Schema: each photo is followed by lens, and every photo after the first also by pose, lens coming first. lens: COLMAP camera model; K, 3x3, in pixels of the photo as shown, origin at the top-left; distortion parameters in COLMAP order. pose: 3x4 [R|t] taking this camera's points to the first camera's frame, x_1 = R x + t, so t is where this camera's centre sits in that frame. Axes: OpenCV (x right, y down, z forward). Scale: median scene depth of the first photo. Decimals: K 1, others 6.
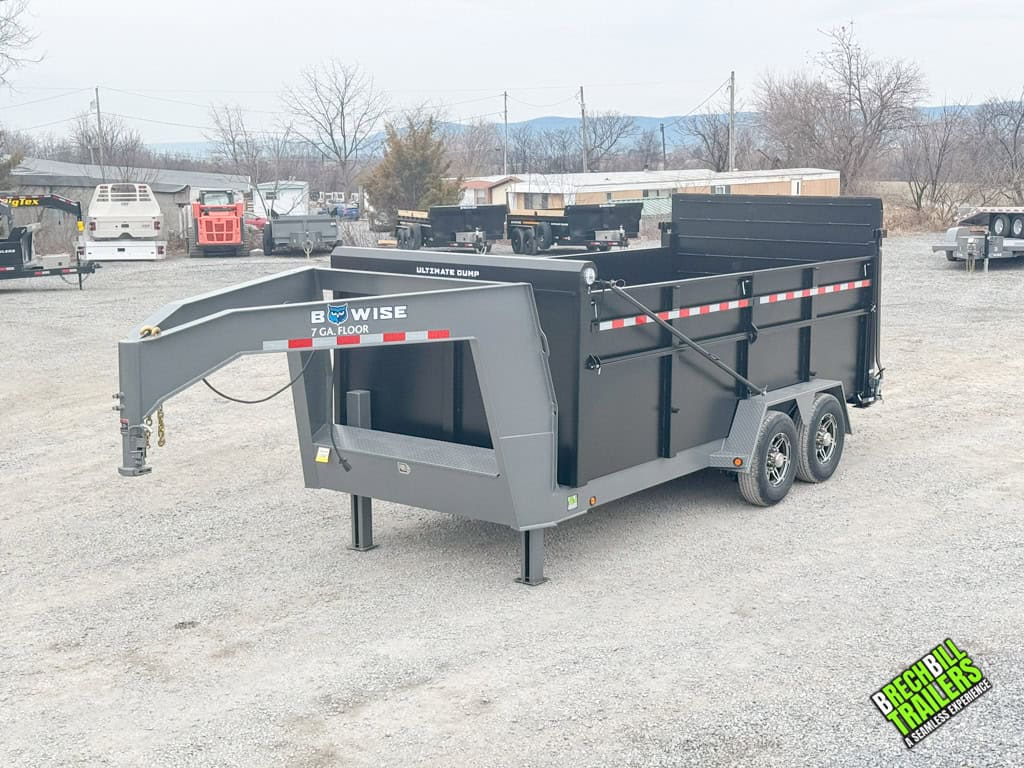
lens RADIAL K [[1426.5, 0, 532.0], [0, 1426.5, 334.1], [0, 0, 1]] dist [0.098397, 0.000000]
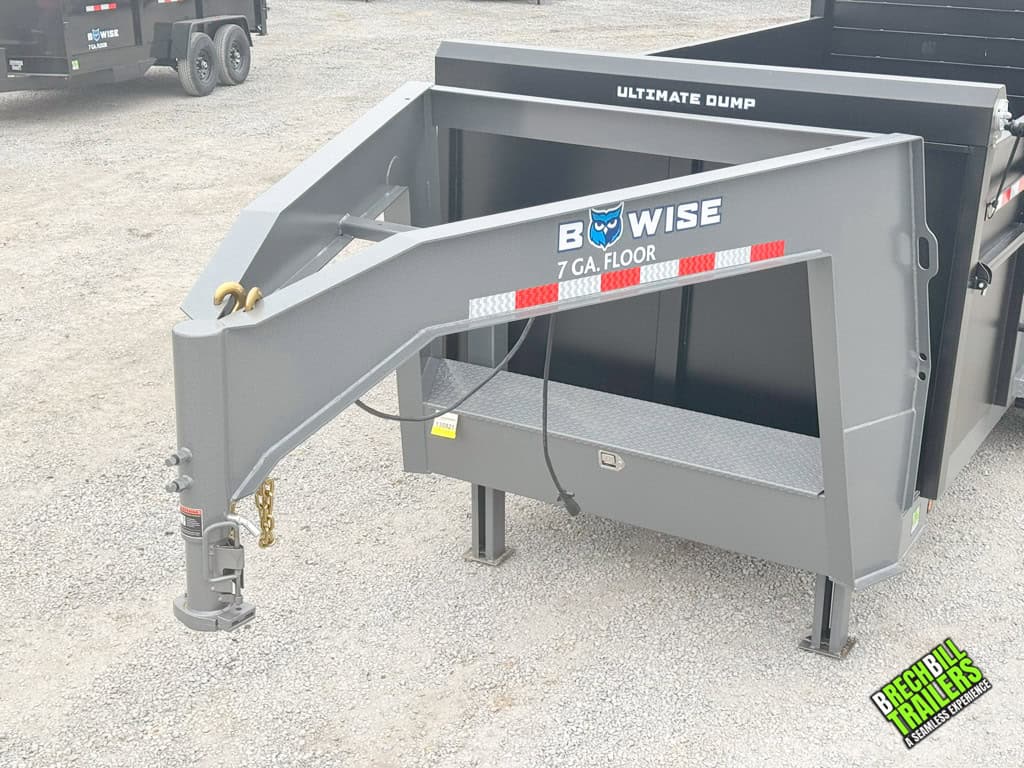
lens RADIAL K [[1426.5, 0, 511.5], [0, 1426.5, 380.2], [0, 0, 1]] dist [0.098397, 0.000000]
pose [[0.993931, -0.016191, 0.108804, -0.212154], [-0.007268, 0.977282, 0.211817, -0.061648], [-0.109762, -0.211323, 0.971234, 0.529080]]
